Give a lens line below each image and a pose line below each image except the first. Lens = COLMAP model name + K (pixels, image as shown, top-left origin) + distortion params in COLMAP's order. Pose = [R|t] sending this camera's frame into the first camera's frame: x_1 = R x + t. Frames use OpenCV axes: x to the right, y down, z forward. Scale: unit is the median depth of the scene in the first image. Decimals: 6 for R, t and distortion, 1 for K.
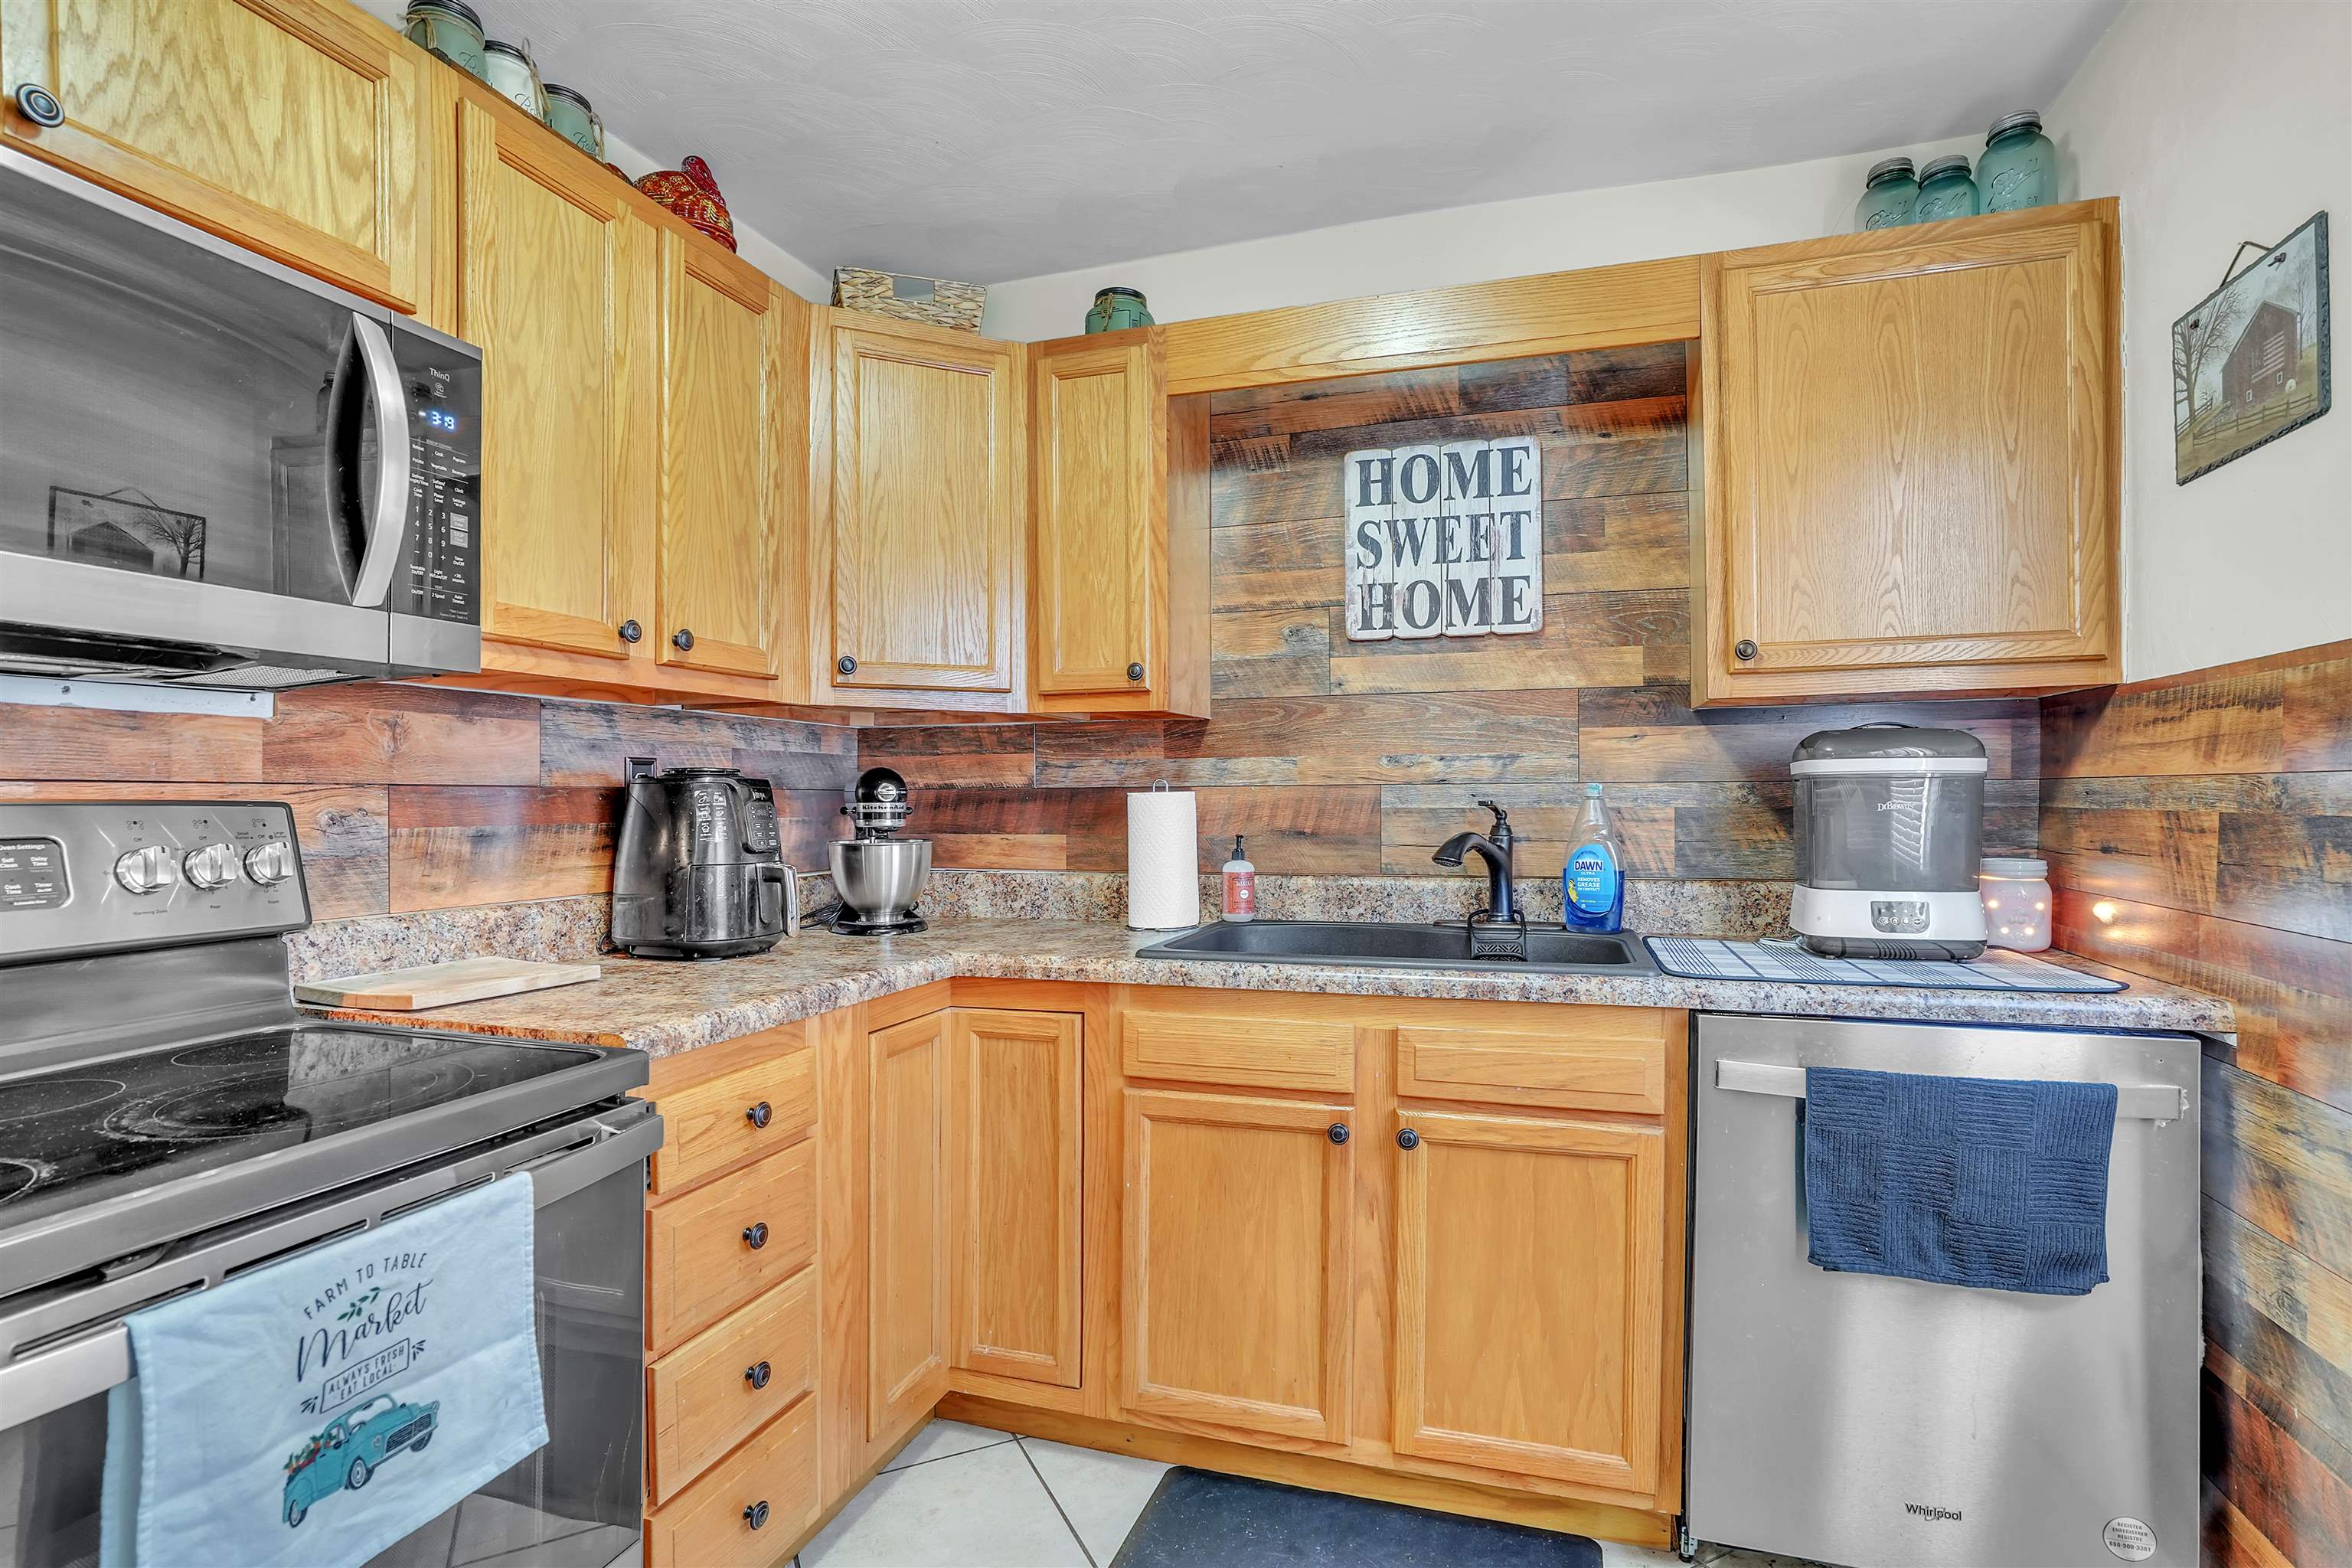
lens RADIAL K [[1138.7, 0, 1180.0], [0, 1138.7, 797.9], [0, 0, 1]] dist [-0.025635, 0.003045]
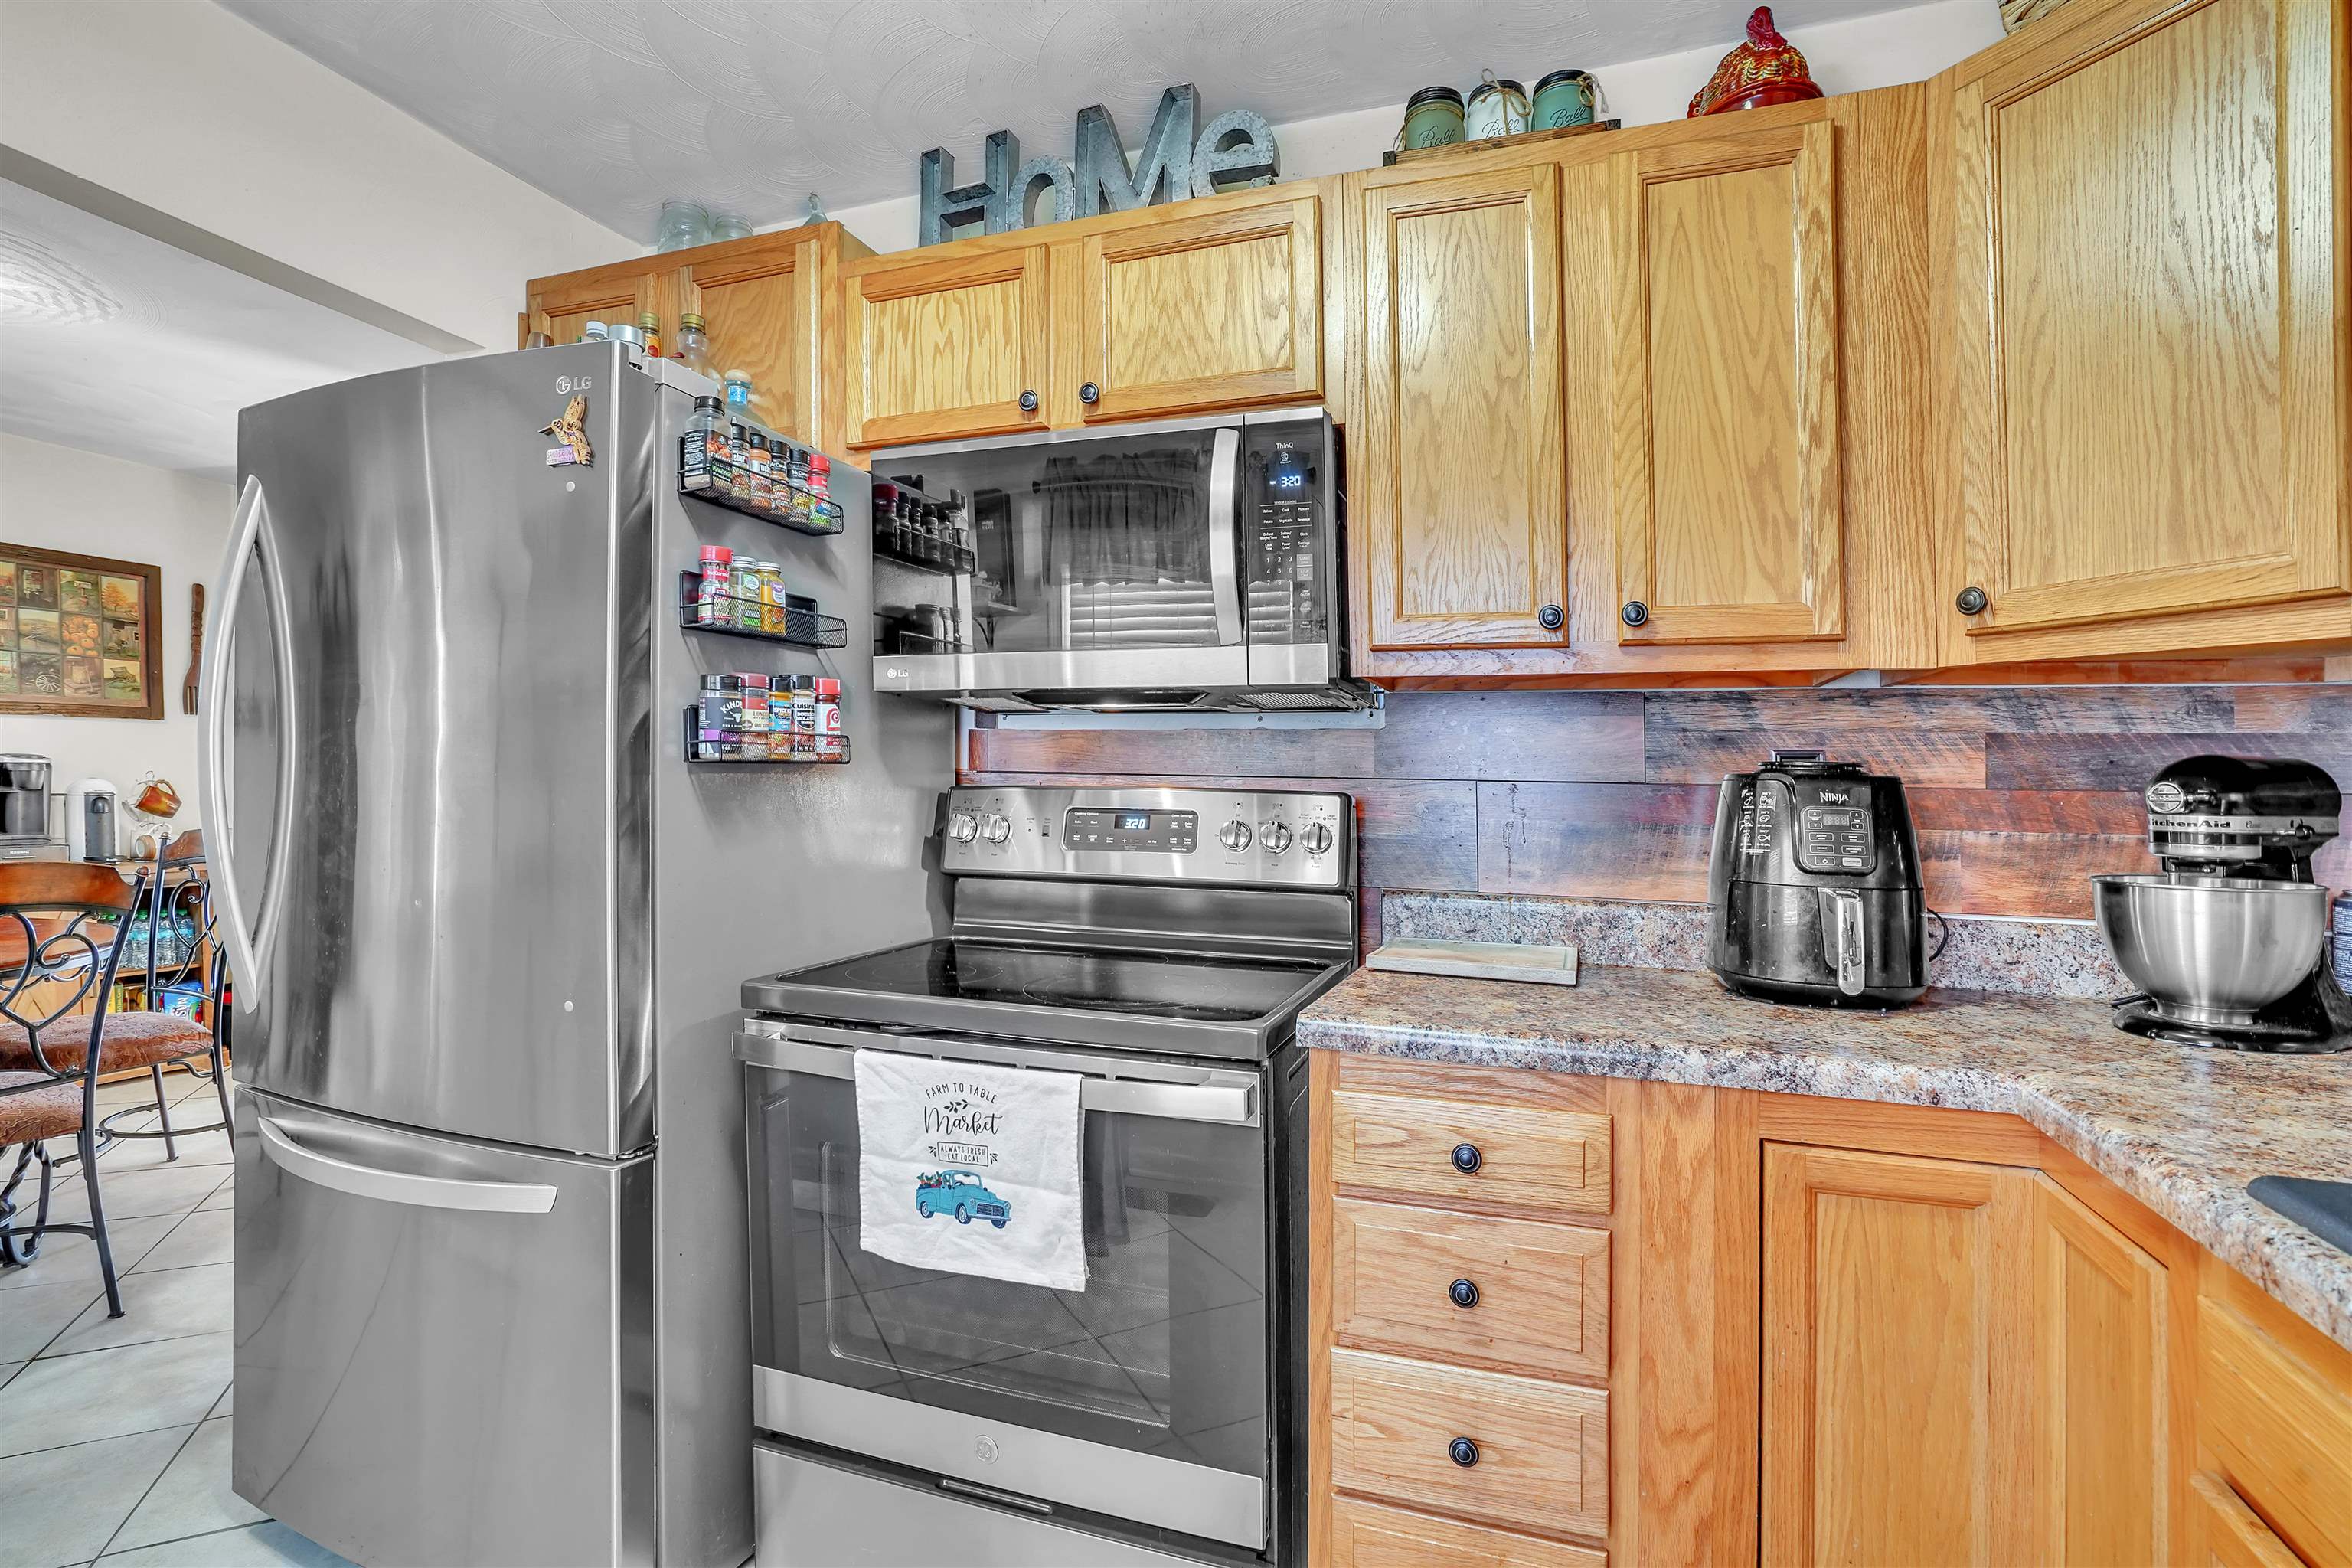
lens RADIAL K [[1067.1, 0, 1133.6], [0, 1067.1, 791.5], [0, 0, 1]] dist [-0.026792, 0.006458]
pose [[-0.012384, 0.009359, -0.999880, 1.209894], [-0.018223, 0.999788, 0.009584, -0.013413], [0.999757, 0.018339, -0.012211, 2.011375]]
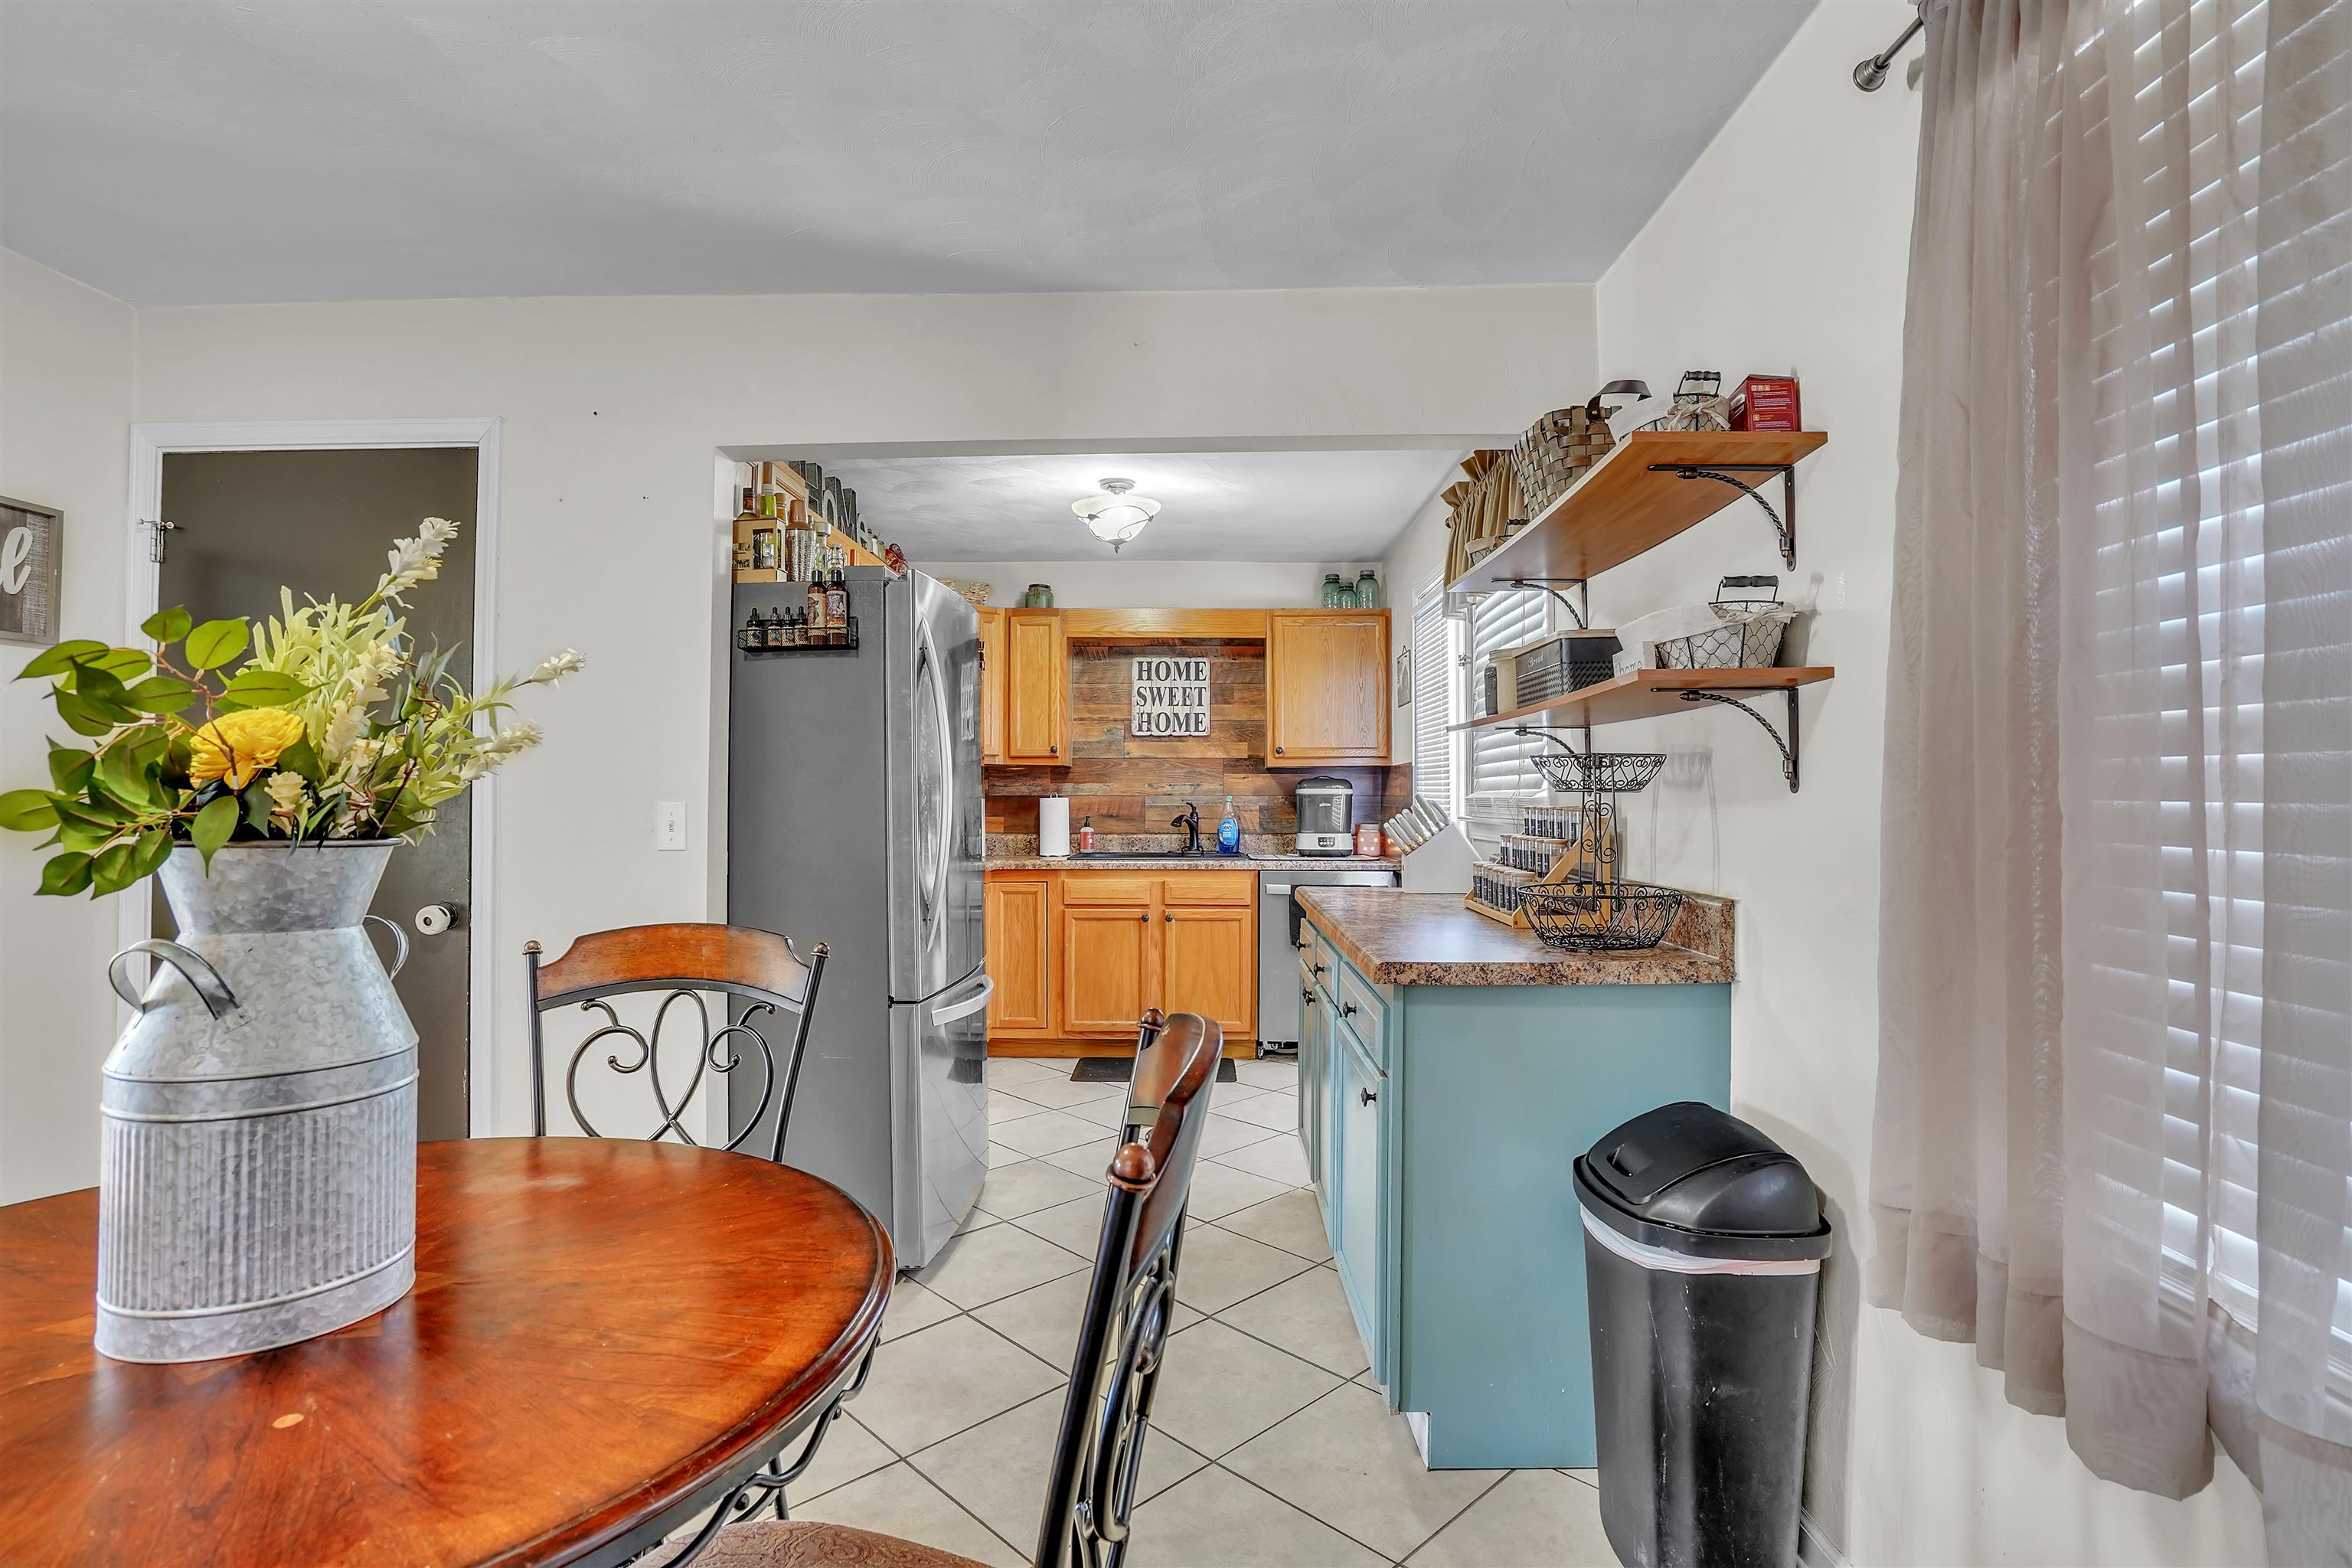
lens RADIAL K [[1067.1, 0, 1176.8], [0, 1067.1, 776.7], [0, 0, 1]] dist [-0.026792, 0.006458]
pose [[0.954515, 0.011016, 0.297961, -0.432967], [-0.004261, 0.999719, -0.023313, 0.000594], [-0.298134, 0.020983, 0.954293, -1.174530]]
